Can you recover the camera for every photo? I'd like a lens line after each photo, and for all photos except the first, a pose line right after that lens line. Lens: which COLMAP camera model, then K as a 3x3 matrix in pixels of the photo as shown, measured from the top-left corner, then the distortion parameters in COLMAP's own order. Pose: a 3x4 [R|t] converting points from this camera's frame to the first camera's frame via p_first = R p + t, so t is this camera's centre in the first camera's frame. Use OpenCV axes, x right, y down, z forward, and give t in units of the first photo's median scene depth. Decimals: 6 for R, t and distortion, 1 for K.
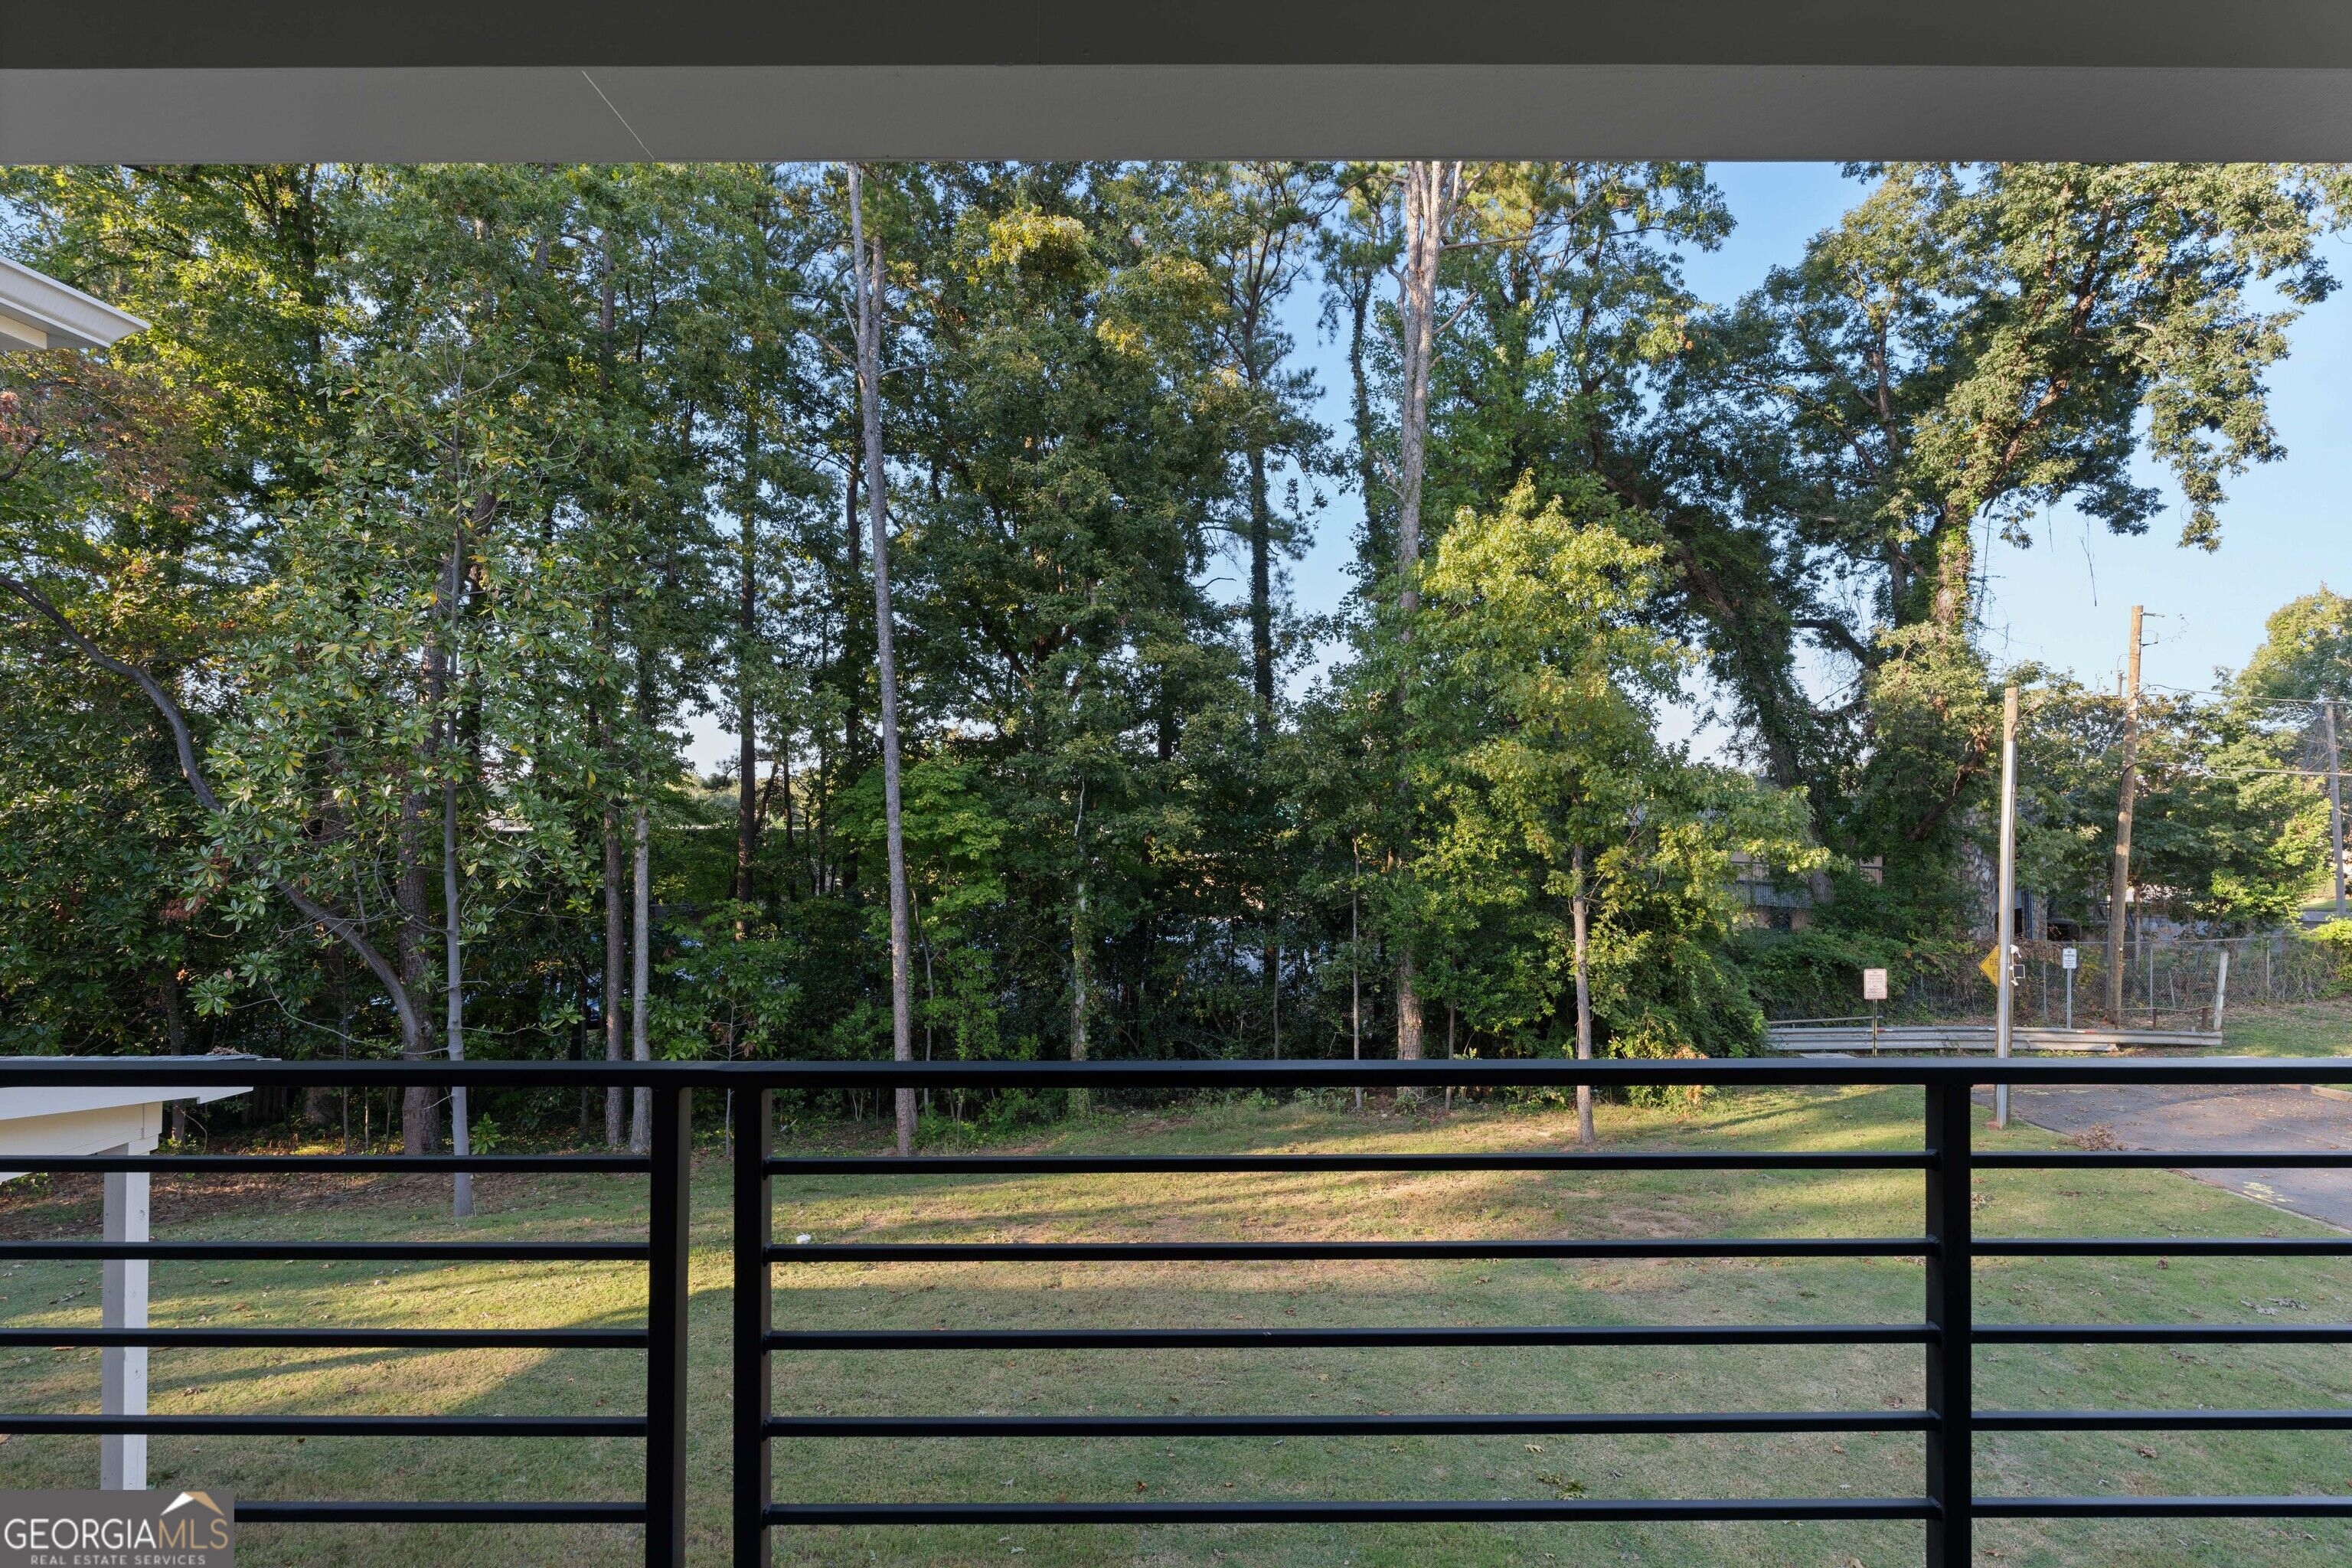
lens RADIAL K [[1019.6, 0, 1213.6], [0, 1019.6, 791.1], [0, 0, 1]] dist [-0.001783, -0.000187]
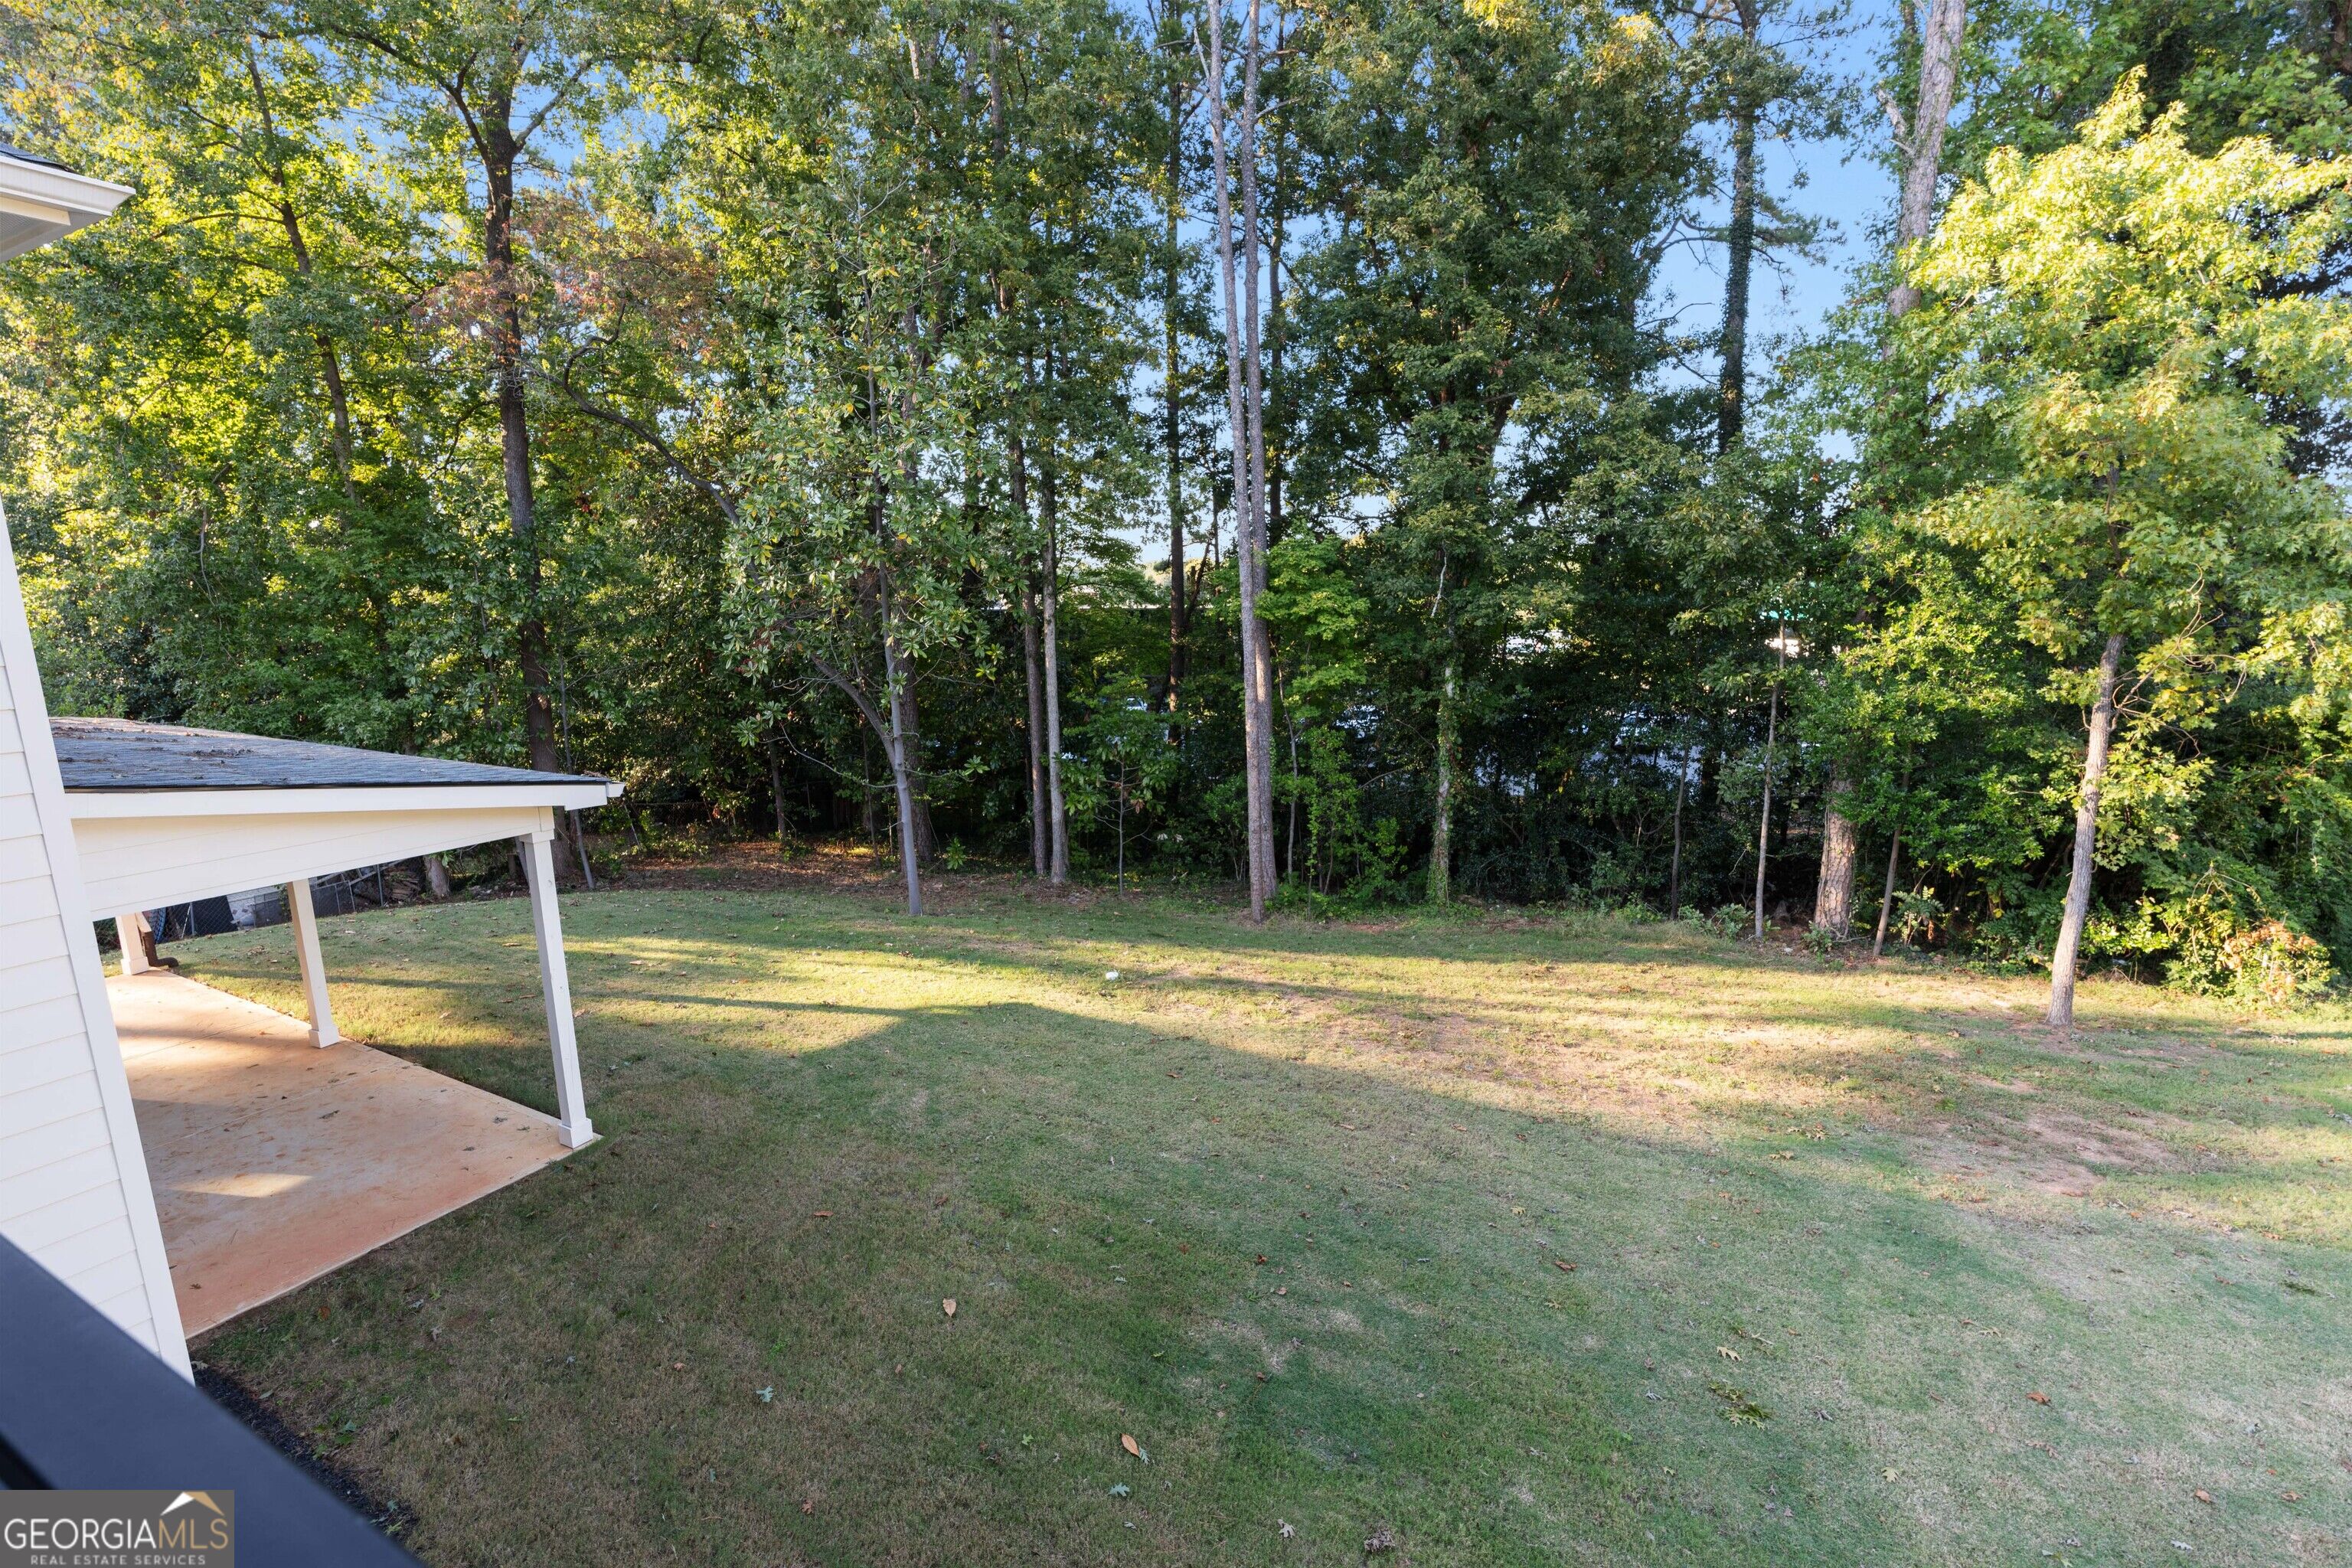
lens RADIAL K [[1019.6, 0, 1193.8], [0, 1019.6, 773.5], [0, 0, 1]] dist [-0.001783, -0.000187]
pose [[0.889387, 0.076411, -0.450724, 0.106569], [0.013341, 0.981174, 0.192664, 0.001991], [0.456960, -0.177366, 0.871624, 0.058791]]
